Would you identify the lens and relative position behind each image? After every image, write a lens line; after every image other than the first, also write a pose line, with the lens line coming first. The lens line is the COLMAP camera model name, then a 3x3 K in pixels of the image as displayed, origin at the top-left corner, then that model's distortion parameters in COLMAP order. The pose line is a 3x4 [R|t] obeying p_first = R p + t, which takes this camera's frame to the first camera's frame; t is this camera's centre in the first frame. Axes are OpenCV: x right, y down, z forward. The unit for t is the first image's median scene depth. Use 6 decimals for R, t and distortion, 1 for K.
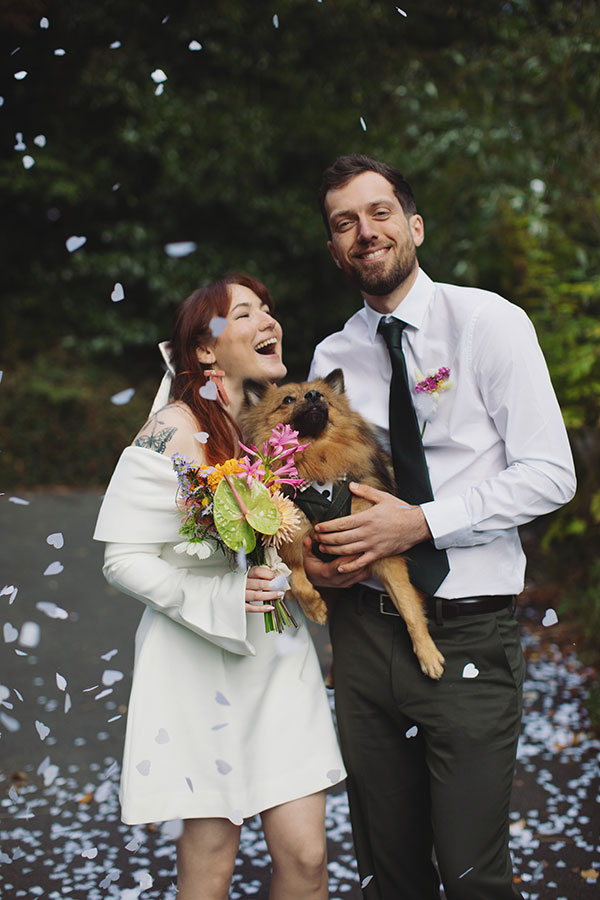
lens RADIAL K [[1449.1, 0, 300.0], [0, 1449.1, 450.0], [0, 0, 1]] dist [0.000924, 0.107403]
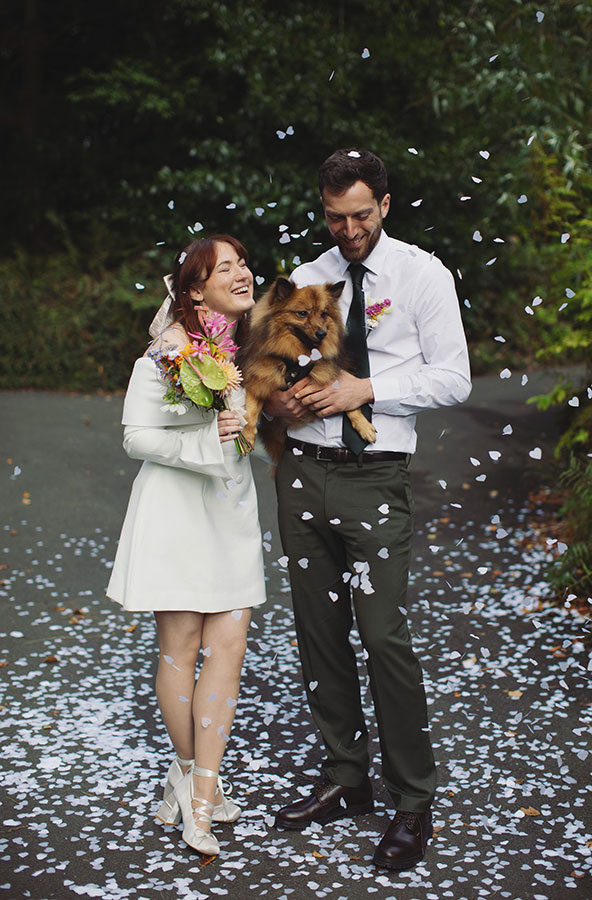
lens RADIAL K [[1468.1, 0, 296.0], [0, 1468.1, 450.0], [0, 0, 1]] dist [0.000485, -0.031547]
pose [[0.997127, 0.041597, -0.063302, 0.065290], [-0.038009, 0.997658, 0.056861, 0.010234], [0.065519, -0.054292, 0.996373, -0.232088]]
